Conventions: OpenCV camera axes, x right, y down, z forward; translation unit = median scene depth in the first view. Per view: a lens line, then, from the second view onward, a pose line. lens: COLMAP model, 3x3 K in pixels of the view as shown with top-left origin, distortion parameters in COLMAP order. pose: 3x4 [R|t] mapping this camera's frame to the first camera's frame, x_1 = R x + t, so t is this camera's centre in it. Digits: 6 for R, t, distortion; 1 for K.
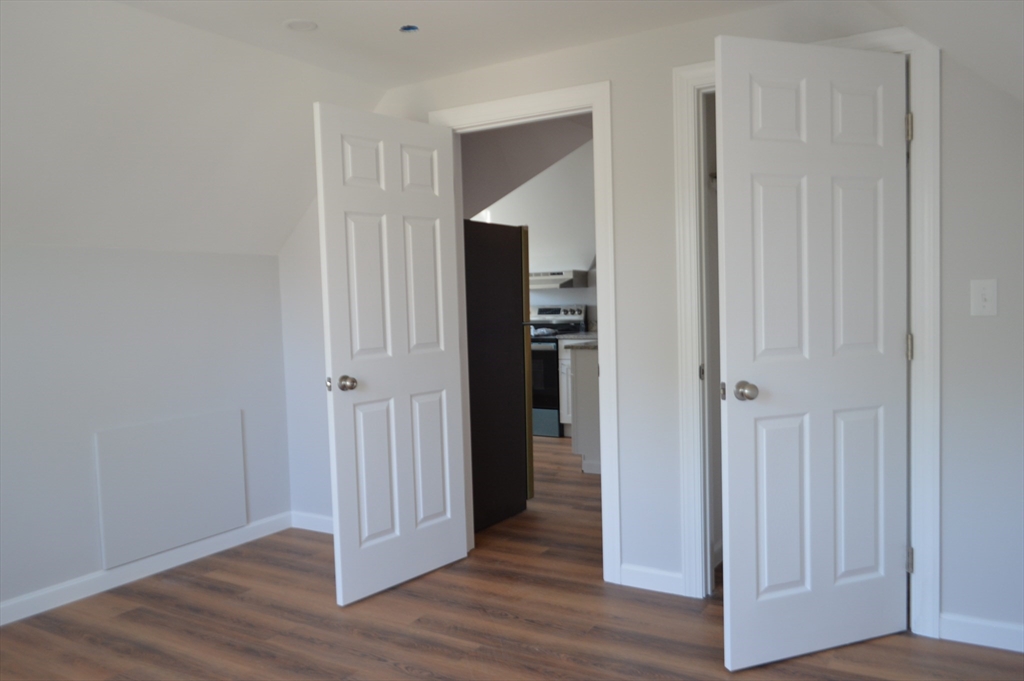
lens RADIAL K [[809.8, 0, 508.5], [0, 809.8, 342.5], [0, 0, 1]] dist [0.000430, -0.011567]
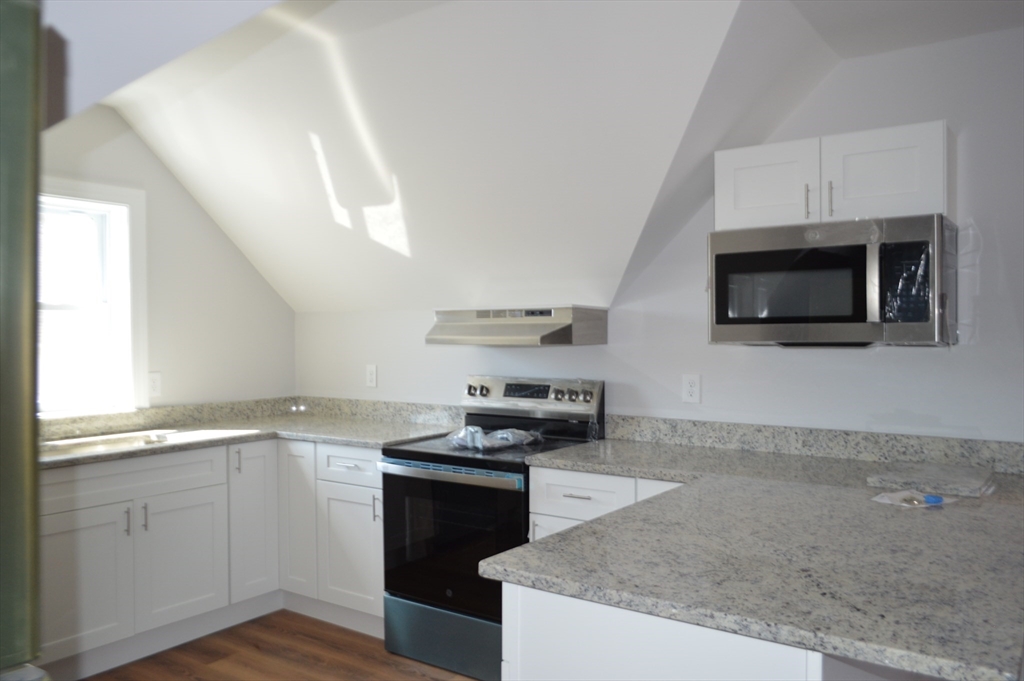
lens RADIAL K [[809.8, 0, 516.3], [0, 809.8, 343.3], [0, 0, 1]] dist [0.000430, -0.011567]
pose [[0.996267, 0.013567, -0.085255, 0.086254], [-0.017273, 0.998931, -0.042888, -0.047249], [0.084582, 0.044200, 0.995436, 0.537650]]
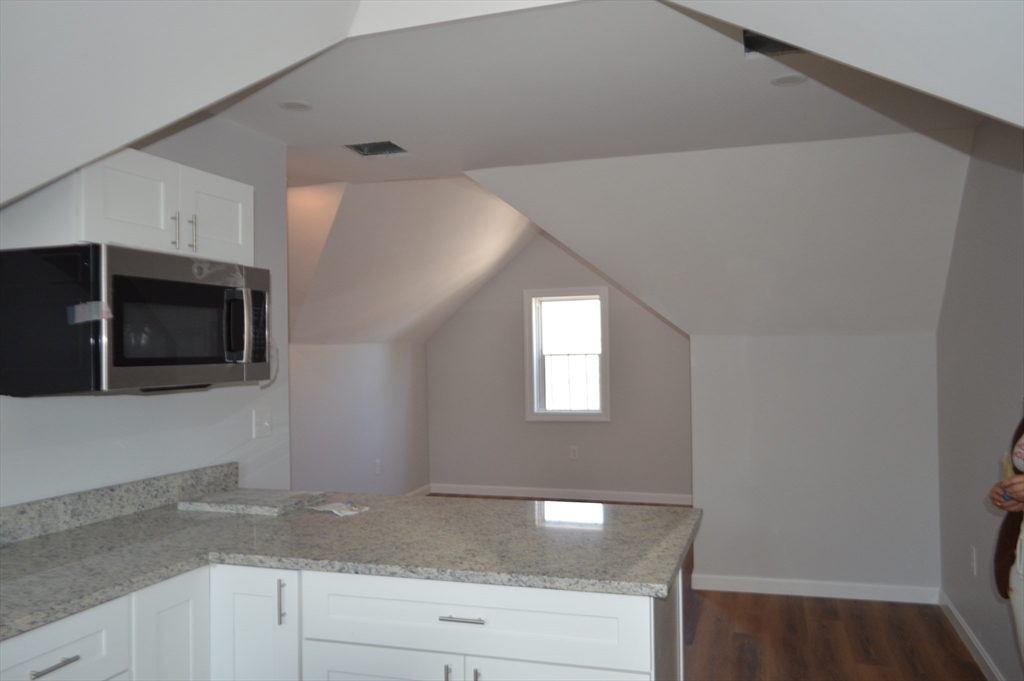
lens RADIAL K [[809.8, 0, 522.5], [0, 809.8, 343.4], [0, 0, 1]] dist [0.000430, -0.011567]
pose [[-0.220241, 0.028501, 0.975029, -0.180472], [0.072770, 0.997268, -0.012714, -0.069587], [-0.972727, 0.068153, -0.221713, 0.862762]]
